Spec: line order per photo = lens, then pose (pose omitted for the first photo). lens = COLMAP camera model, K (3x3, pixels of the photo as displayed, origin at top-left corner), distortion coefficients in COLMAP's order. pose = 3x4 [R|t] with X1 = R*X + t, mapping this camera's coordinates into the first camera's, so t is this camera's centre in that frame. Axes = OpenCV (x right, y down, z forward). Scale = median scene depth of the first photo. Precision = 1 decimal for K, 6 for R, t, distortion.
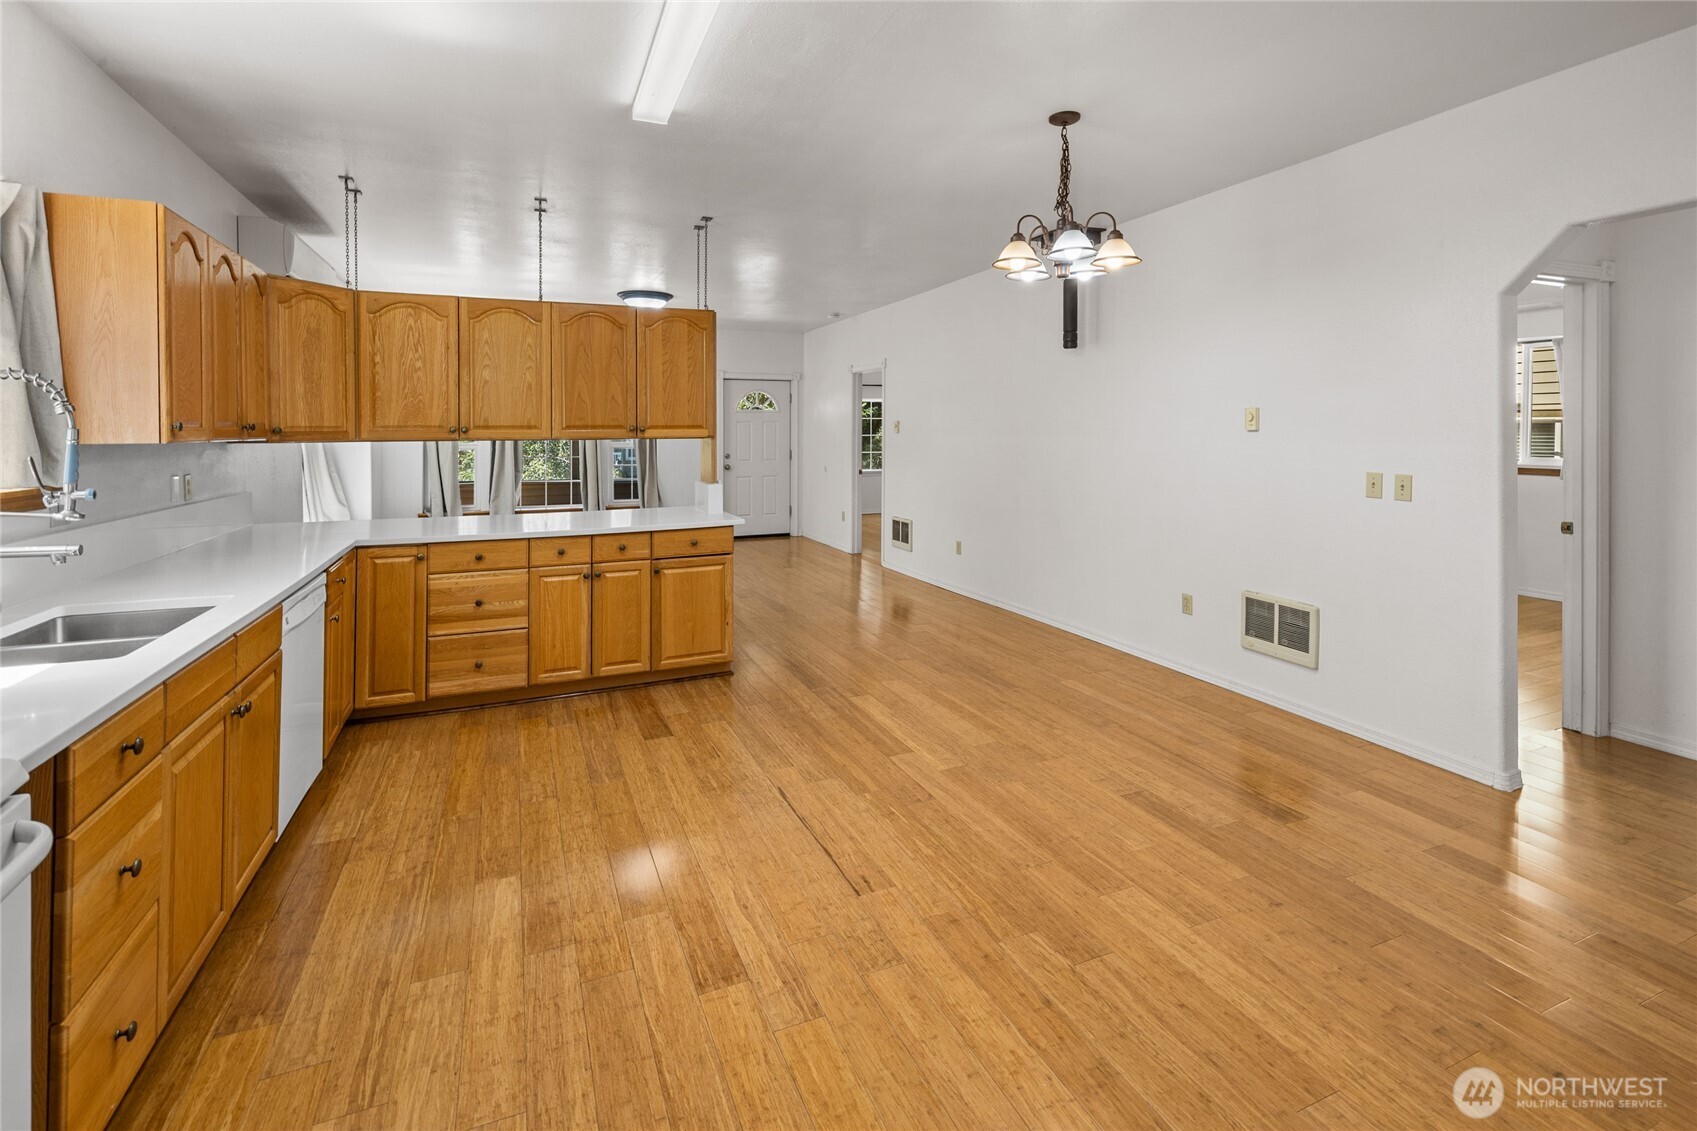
lens RADIAL K [[759.9, 0, 877.0], [0, 759.9, 442.6], [0, 0, 1]] dist [-0.000066, -0.000442]
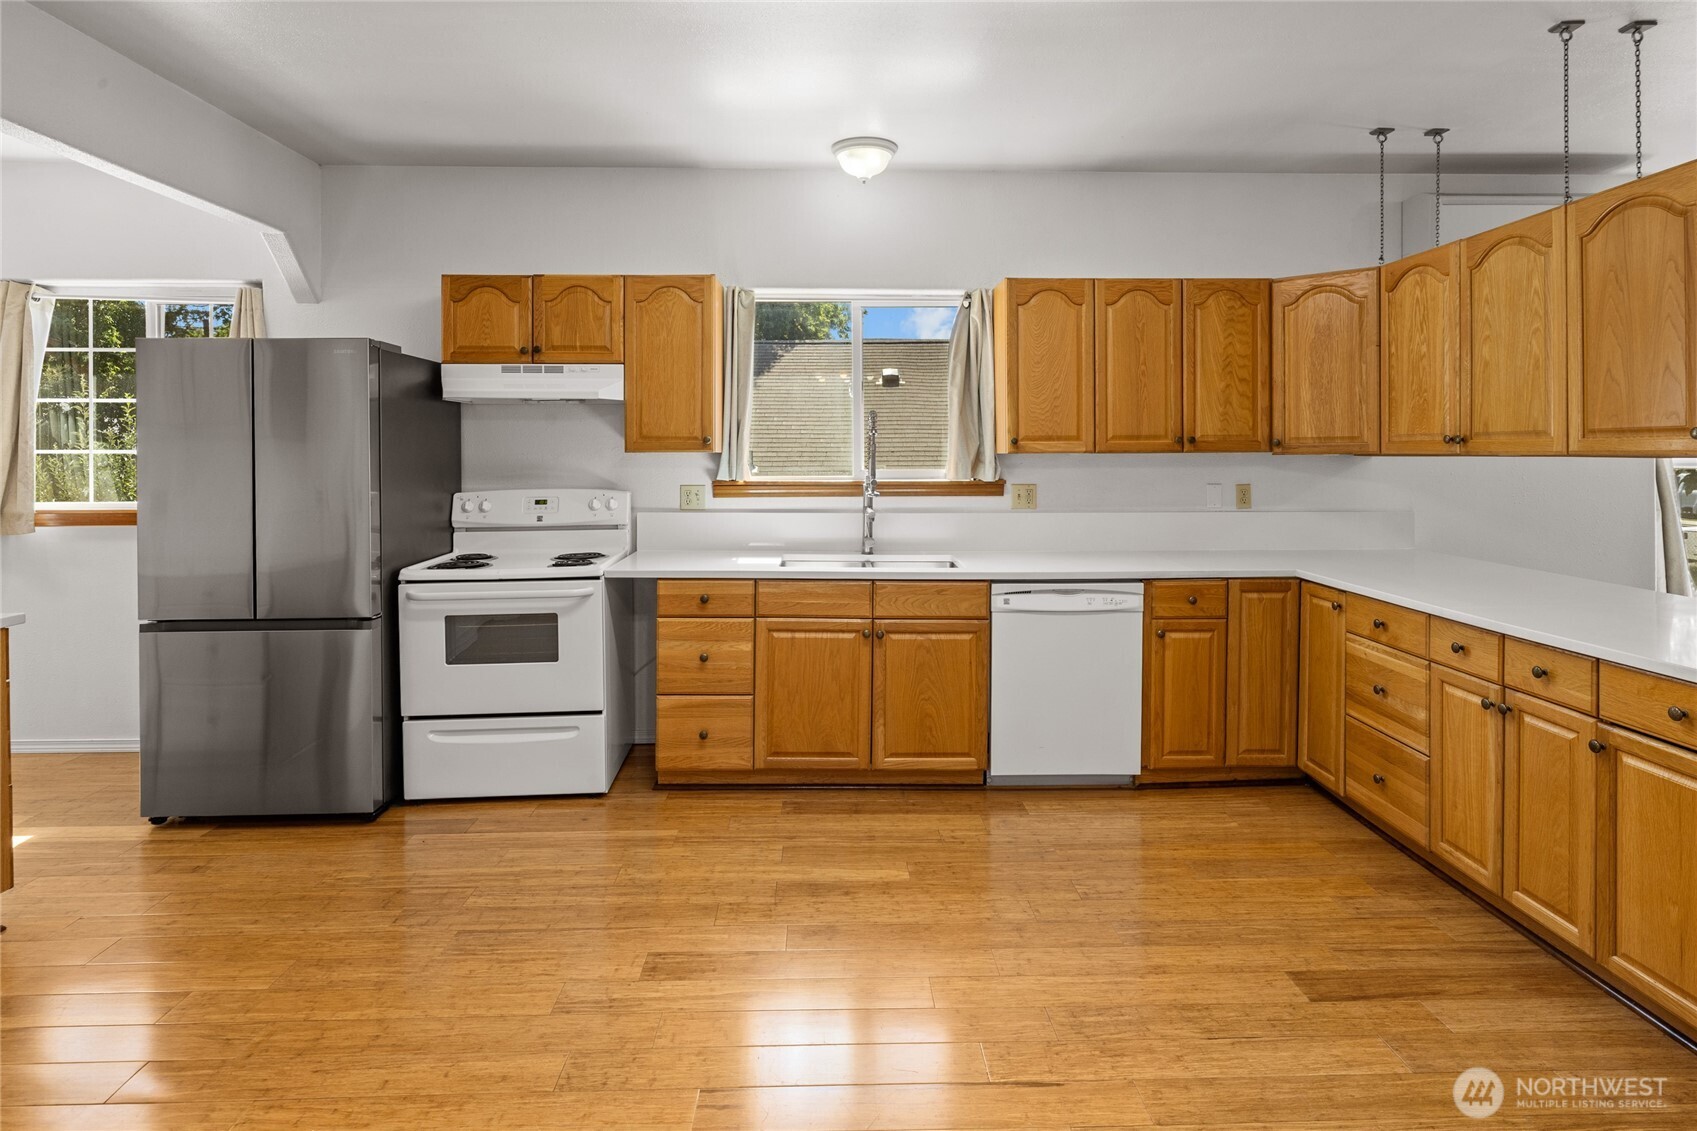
lens RADIAL K [[895.0, 0, 843.0], [0, 895.0, 462.2], [0, 0, 1]] dist [-0.001489, 0.000332]
pose [[-0.401190, 0.017959, -0.915819, 0.501832], [-0.004348, 0.999759, 0.021510, -0.014552], [0.915985, 0.012611, -0.401015, 1.059663]]
